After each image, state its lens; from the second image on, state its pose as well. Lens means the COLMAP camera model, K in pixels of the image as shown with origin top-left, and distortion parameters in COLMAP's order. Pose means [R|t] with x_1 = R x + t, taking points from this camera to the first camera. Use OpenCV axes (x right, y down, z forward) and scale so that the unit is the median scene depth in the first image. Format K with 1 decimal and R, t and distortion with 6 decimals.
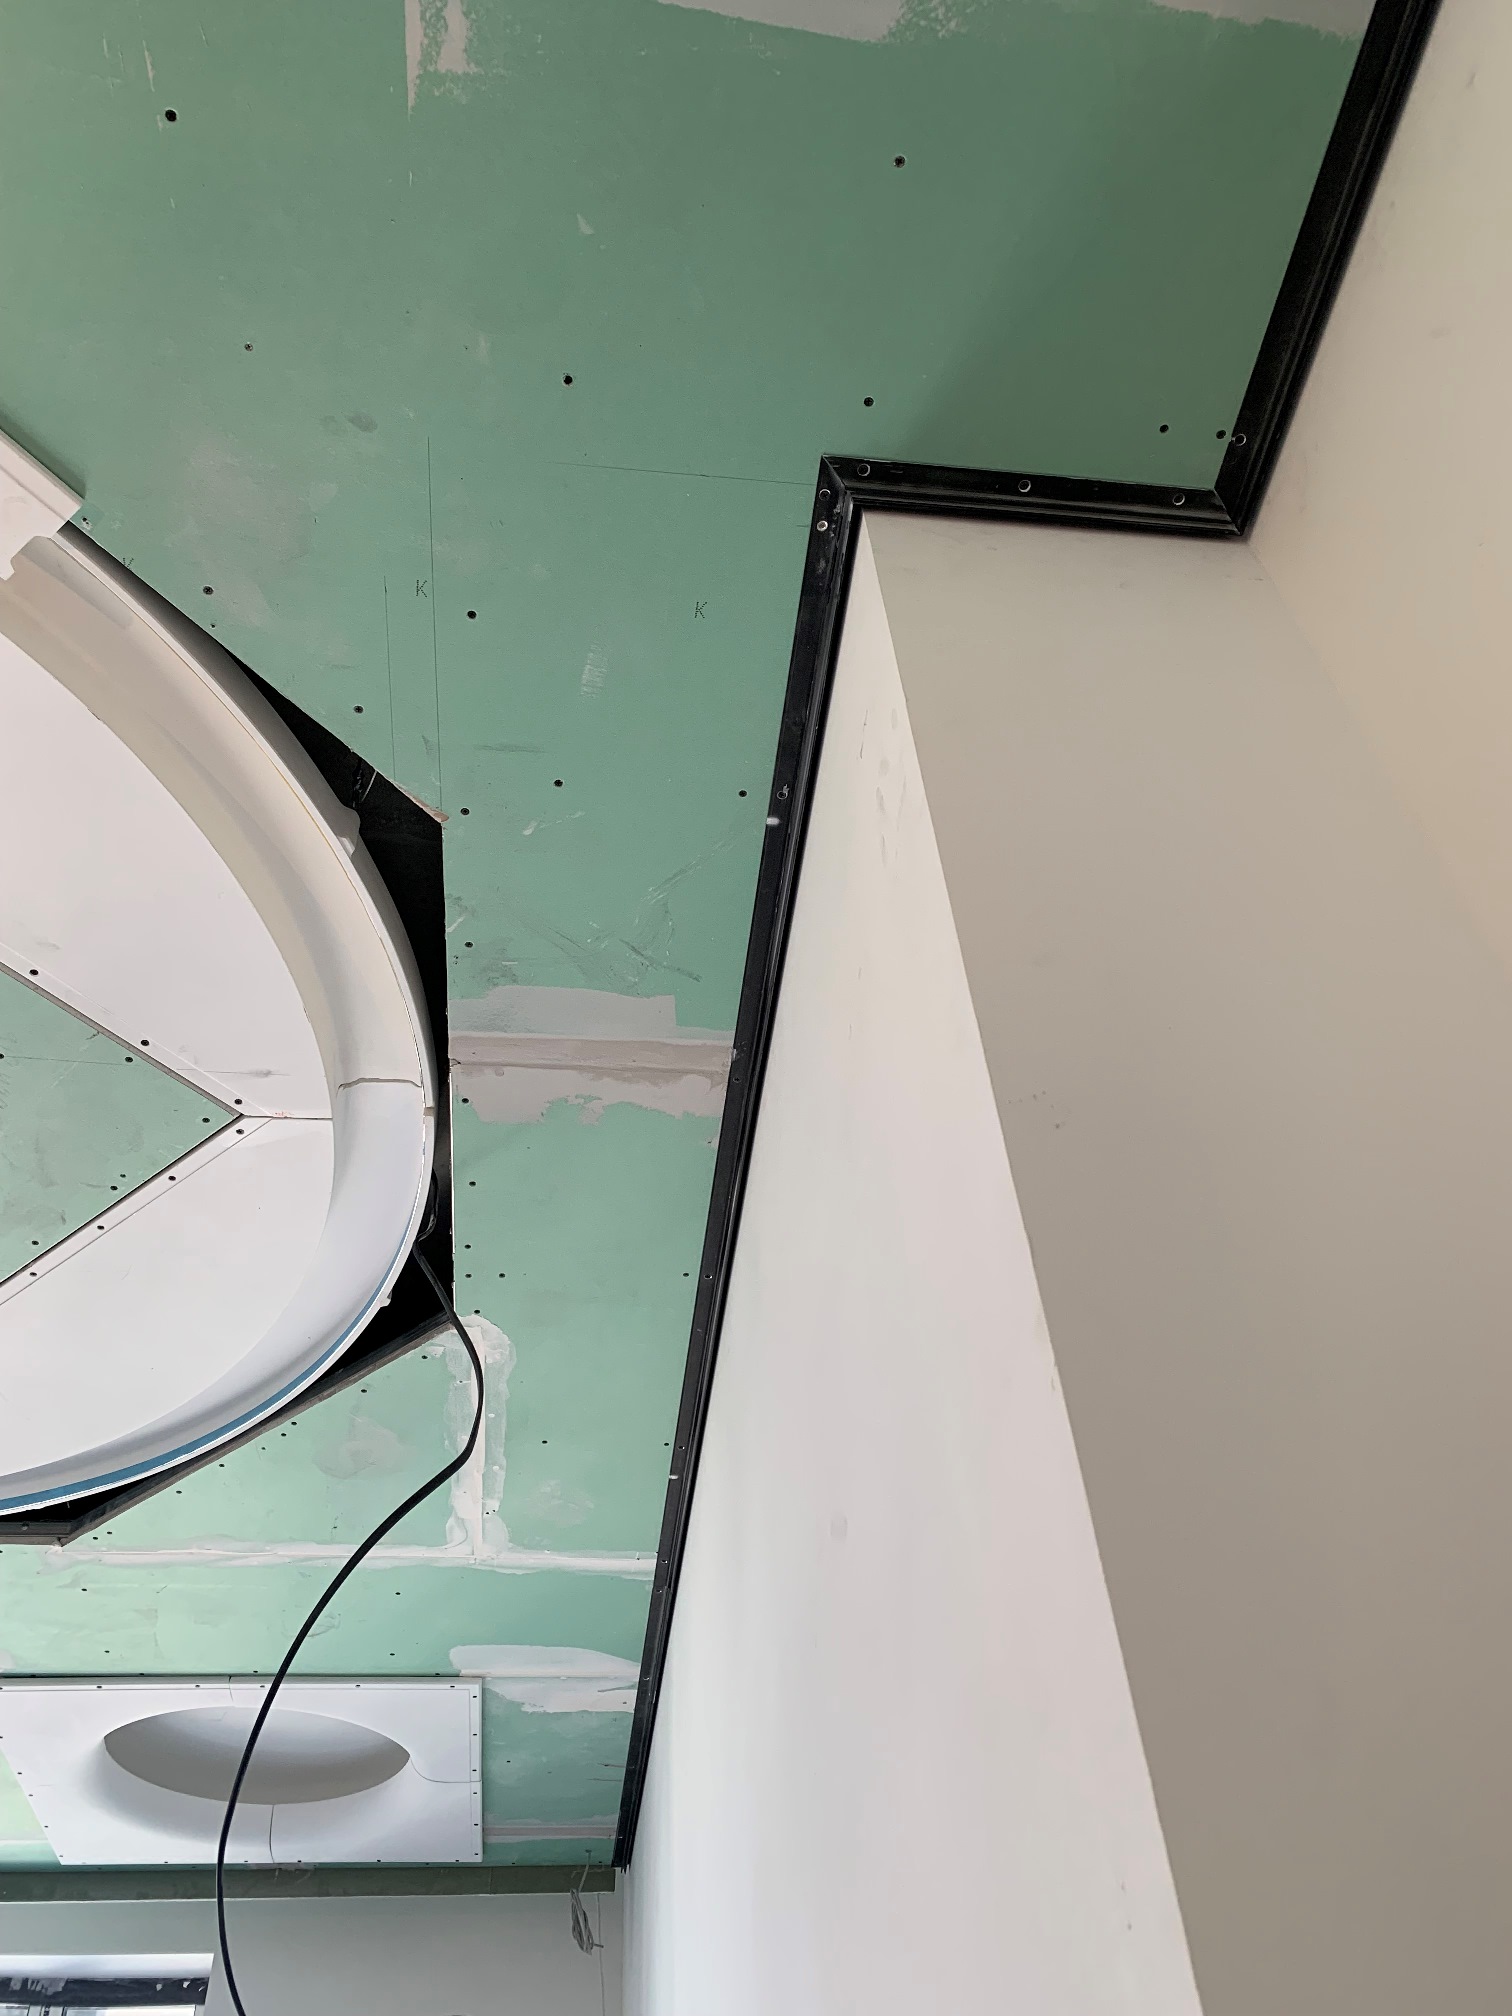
lens RADIAL K [[1570.9, 0, 759.5], [0, 1570.9, 1006.2], [0, 0, 1]] dist [0.021263, -0.024015]
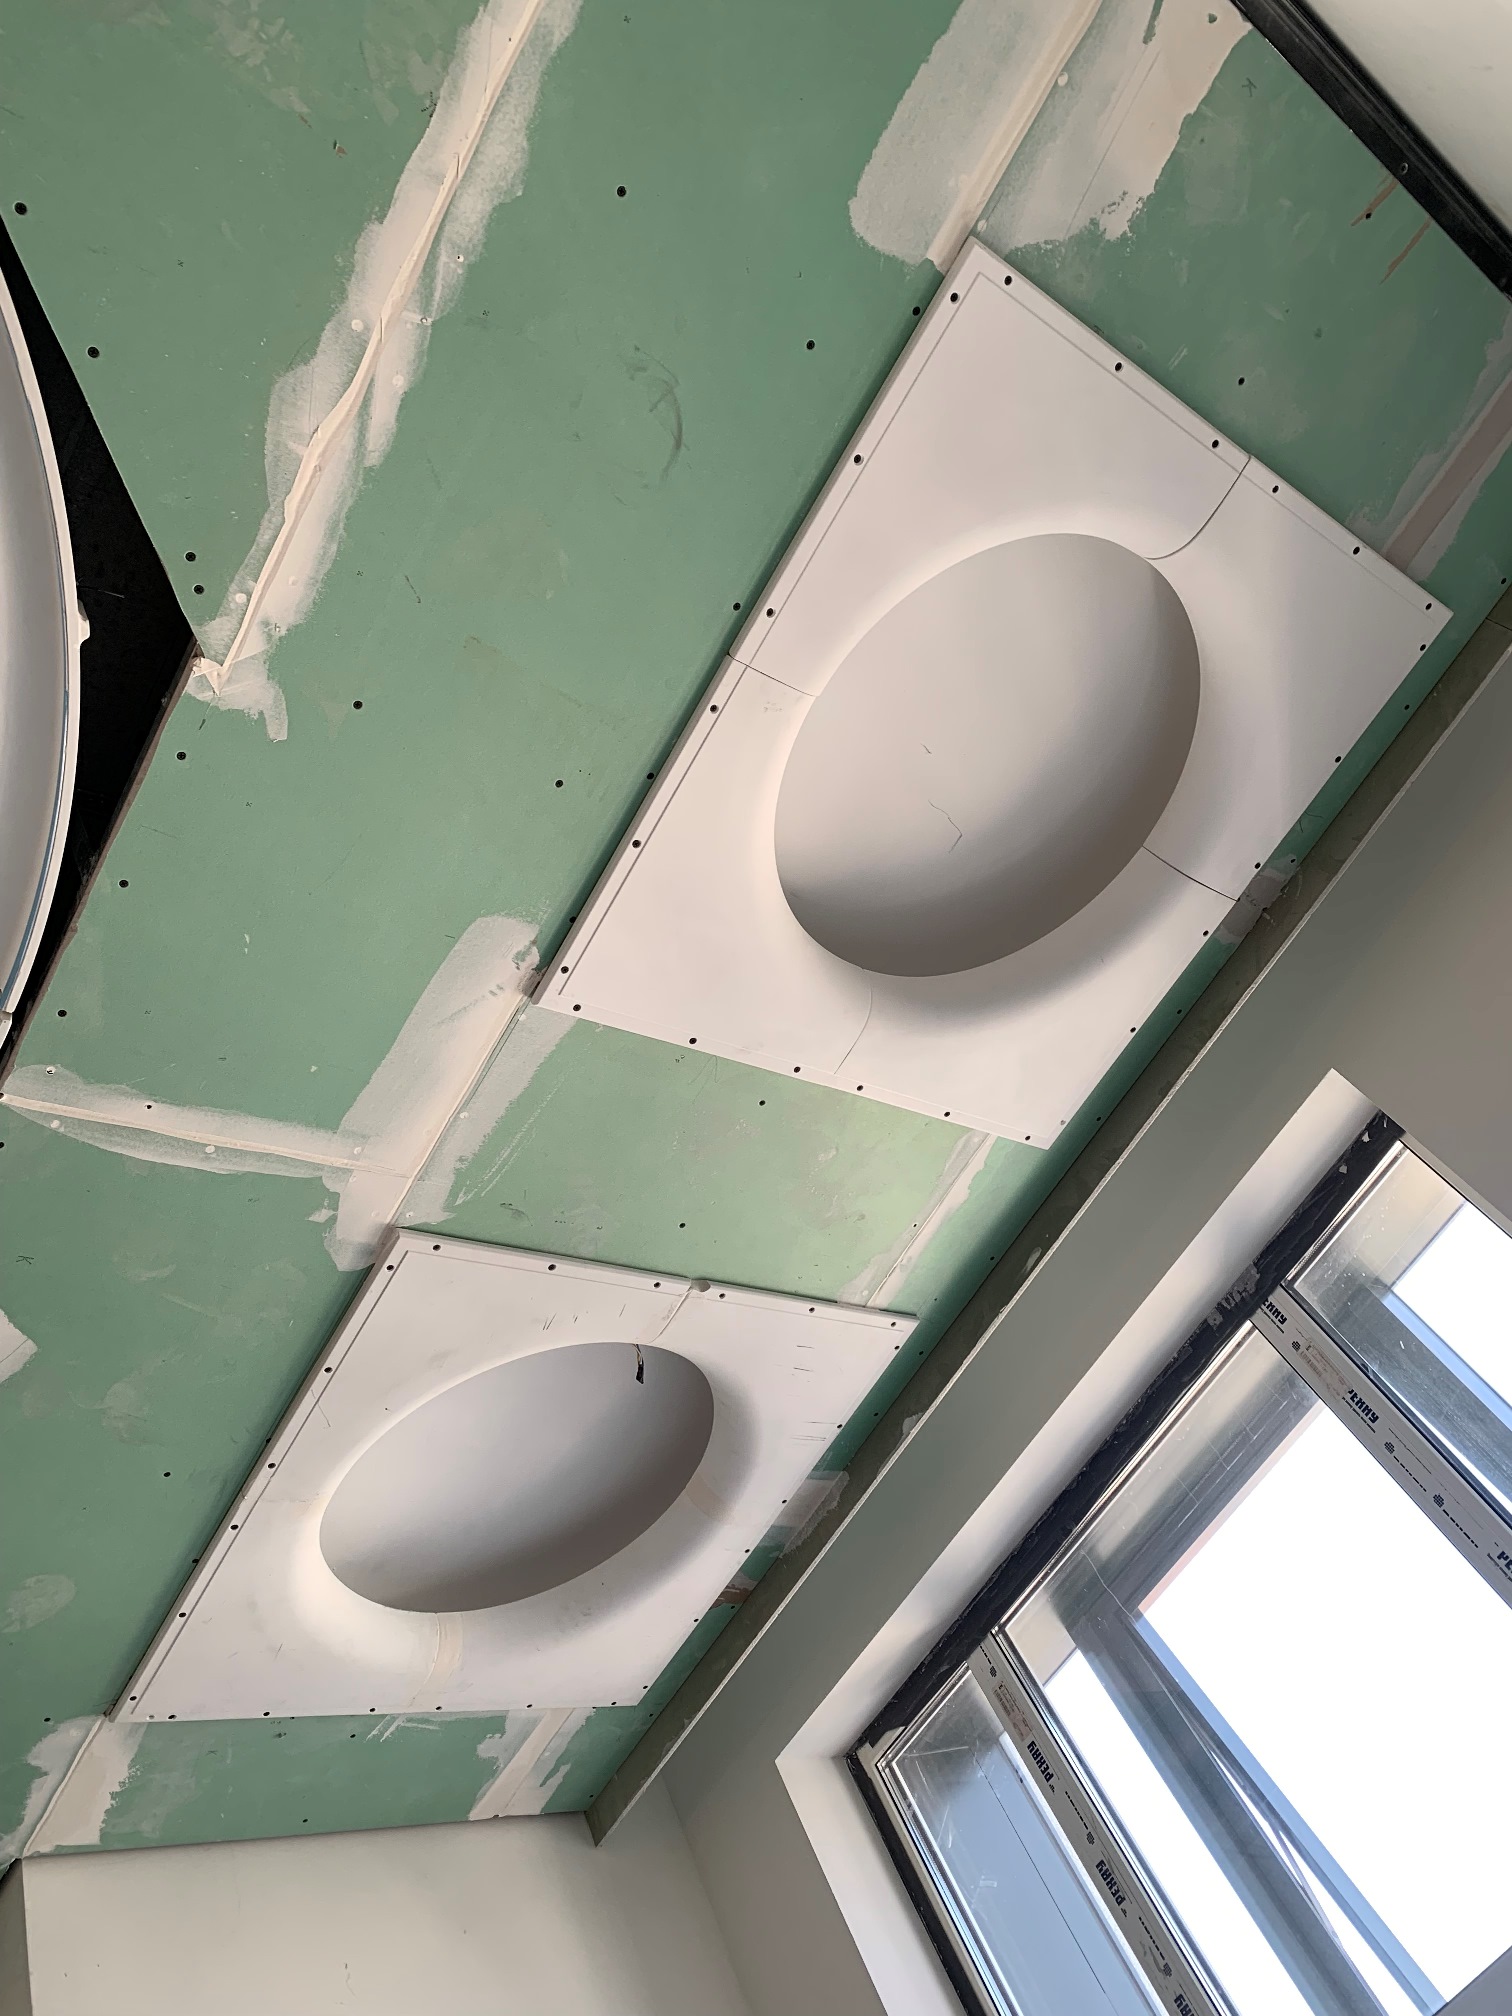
lens RADIAL K [[1570.9, 0, 756.9], [0, 1570.9, 997.0], [0, 0, 1]] dist [0.021263, -0.024015]
pose [[0.436182, -0.793602, -0.424196, -0.170082], [0.852457, 0.515394, -0.087675, 0.494200], [0.288207, -0.323366, 0.901316, 0.404567]]
